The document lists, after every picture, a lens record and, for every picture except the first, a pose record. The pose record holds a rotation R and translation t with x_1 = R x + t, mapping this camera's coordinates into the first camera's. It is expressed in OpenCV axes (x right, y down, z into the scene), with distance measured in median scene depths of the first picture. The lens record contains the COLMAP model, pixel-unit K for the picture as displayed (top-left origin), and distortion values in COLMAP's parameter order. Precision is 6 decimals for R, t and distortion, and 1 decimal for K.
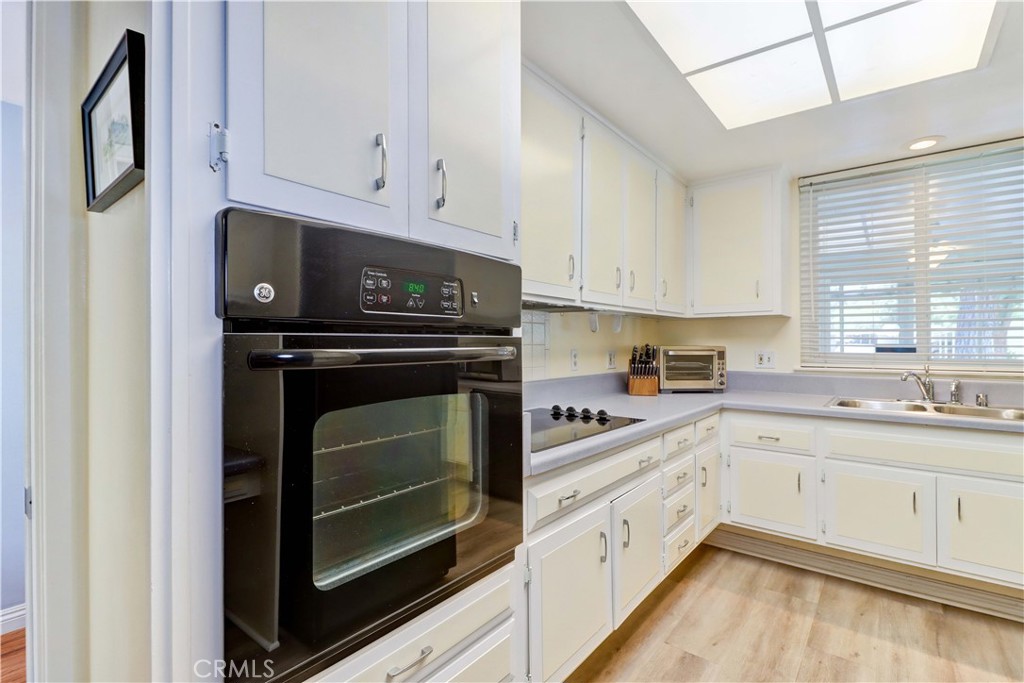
lens RADIAL K [[478.7, 0, 512.0], [0, 478.7, 341.5], [0, 0, 1]] dist [0.000706, -0.008771]
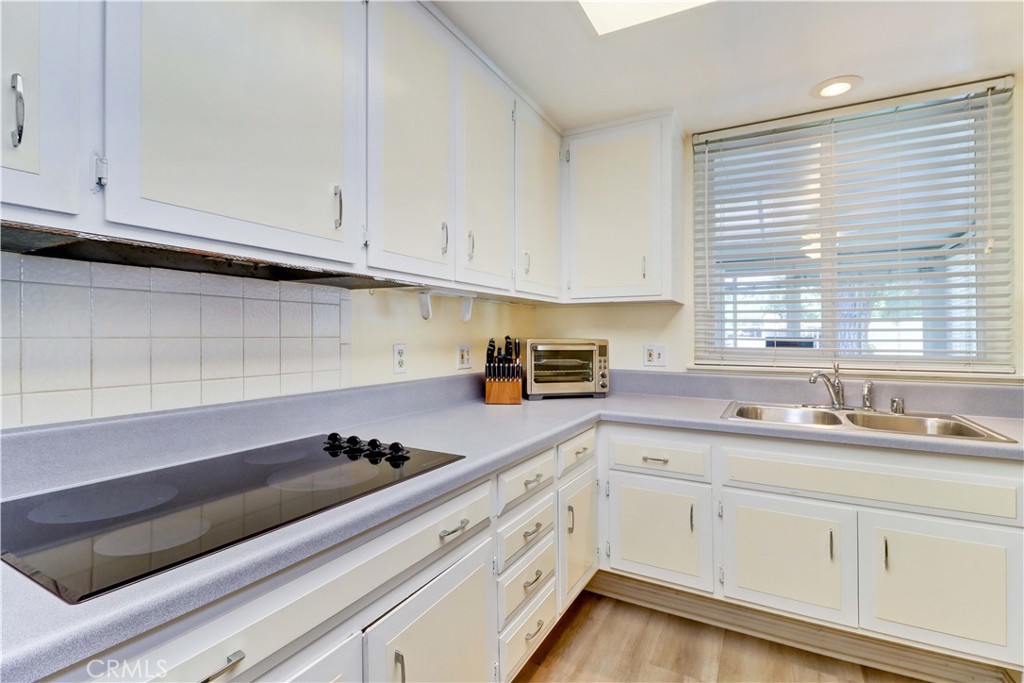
lens RADIAL K [[476.2, 0, 515.9], [0, 476.2, 331.0], [0, 0, 1]] dist [0.014730, -0.013289]
pose [[0.983933, 0.004804, 0.178474, 0.168389], [-0.003747, 0.999973, -0.006258, 0.001799], [-0.178499, 0.005489, 0.983925, 0.268801]]
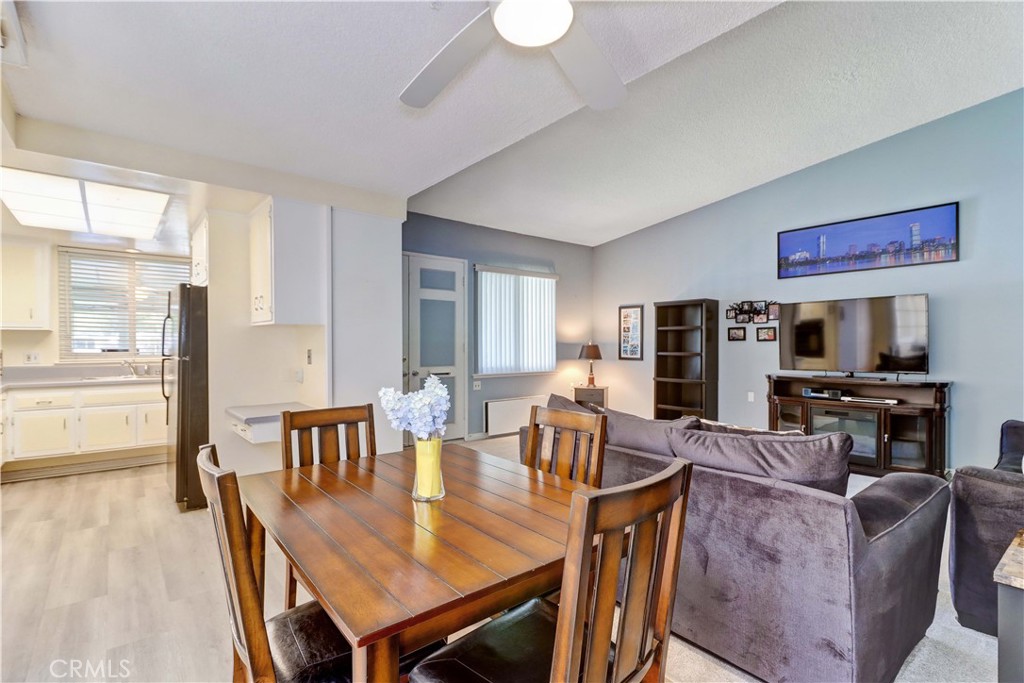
lens RADIAL K [[503.8, 0, 512.0], [0, 503.8, 341.5], [0, 0, 1]] dist [-0.000155, -0.000858]
pose [[0.227645, 0.003138, 0.973739, -0.793543], [0.003115, 0.999987, -0.003951, -0.004895], [-0.973739, 0.003933, 0.227633, -0.989013]]
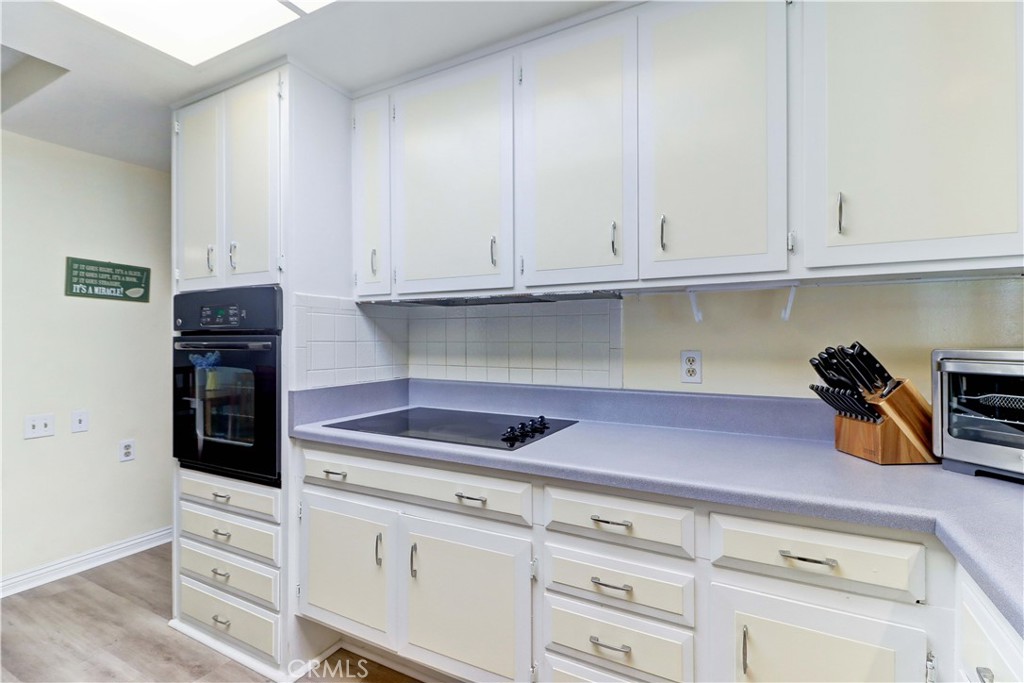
lens RADIAL K [[478.7, 0, 512.0], [0, 478.7, 341.5], [0, 0, 1]] dist [0.000706, -0.008771]
pose [[0.187328, 0.009732, -0.982249, 0.691383], [0.003387, 0.999939, 0.010553, -0.002288], [0.982292, -0.005304, 0.187284, 0.627875]]
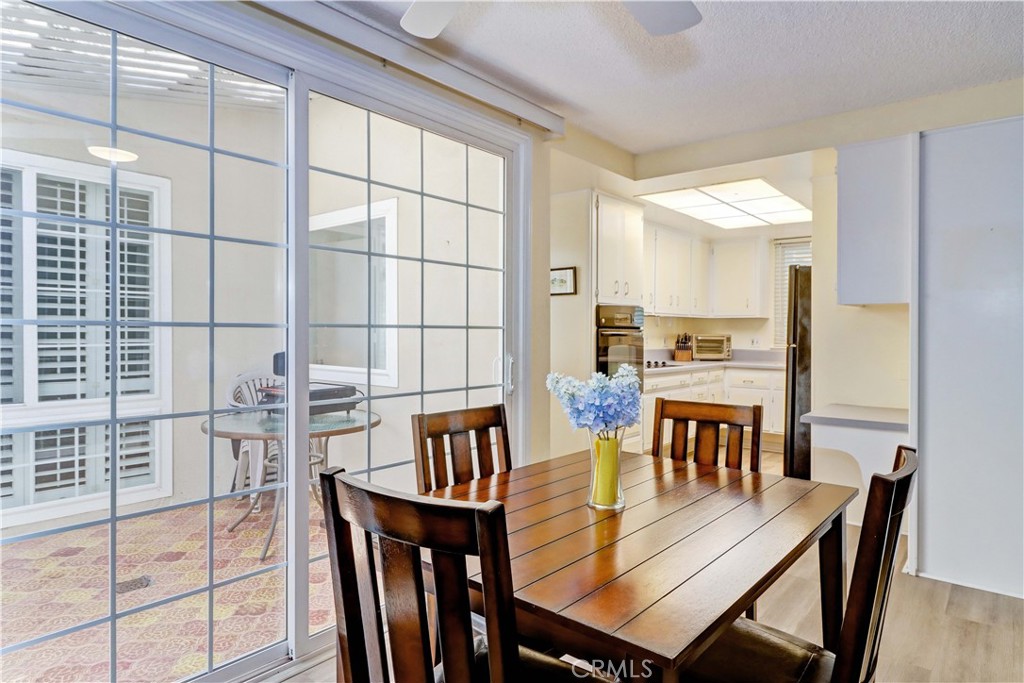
lens RADIAL K [[601.2, 0, 512.0], [0, 601.2, 341.5], [0, 0, 1]] dist [0.027682, 0.000441]
pose [[0.999808, 0.007621, -0.018059, -0.349498], [-0.007278, 0.999794, 0.018965, -0.000828], [0.018200, -0.018830, 0.999657, -1.356402]]
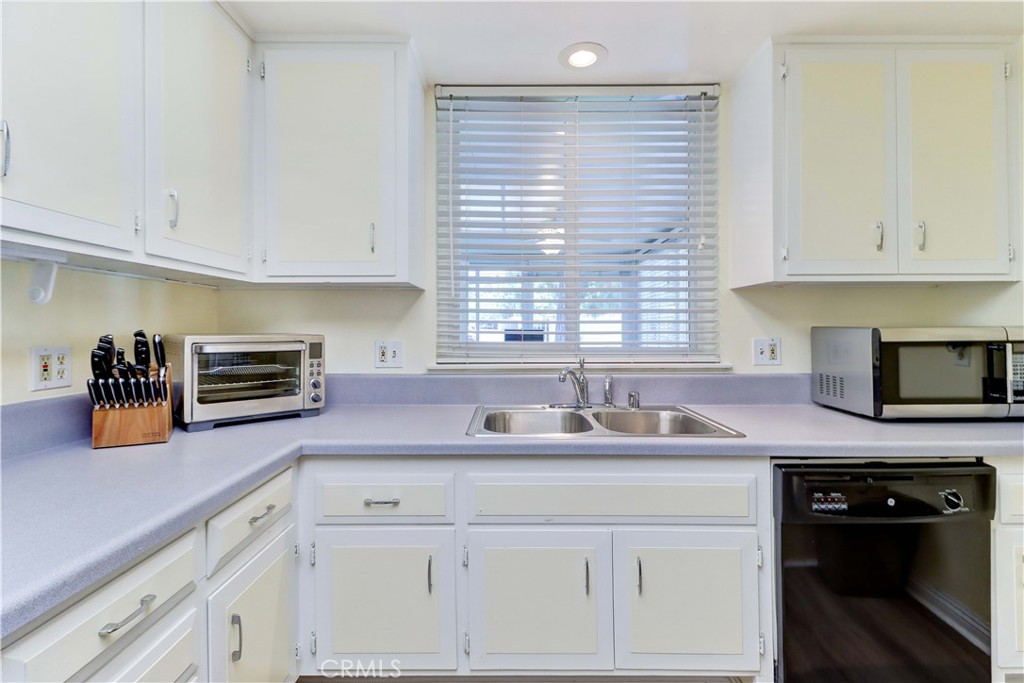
lens RADIAL K [[486.7, 0, 514.1], [0, 486.7, 309.5], [0, 0, 1]] dist [0.012991, -0.014659]
pose [[0.774285, 0.022429, 0.632439, 0.276295], [-0.000026, 0.999373, -0.035410, 0.000802], [-0.632837, 0.027401, 0.773800, 0.435238]]
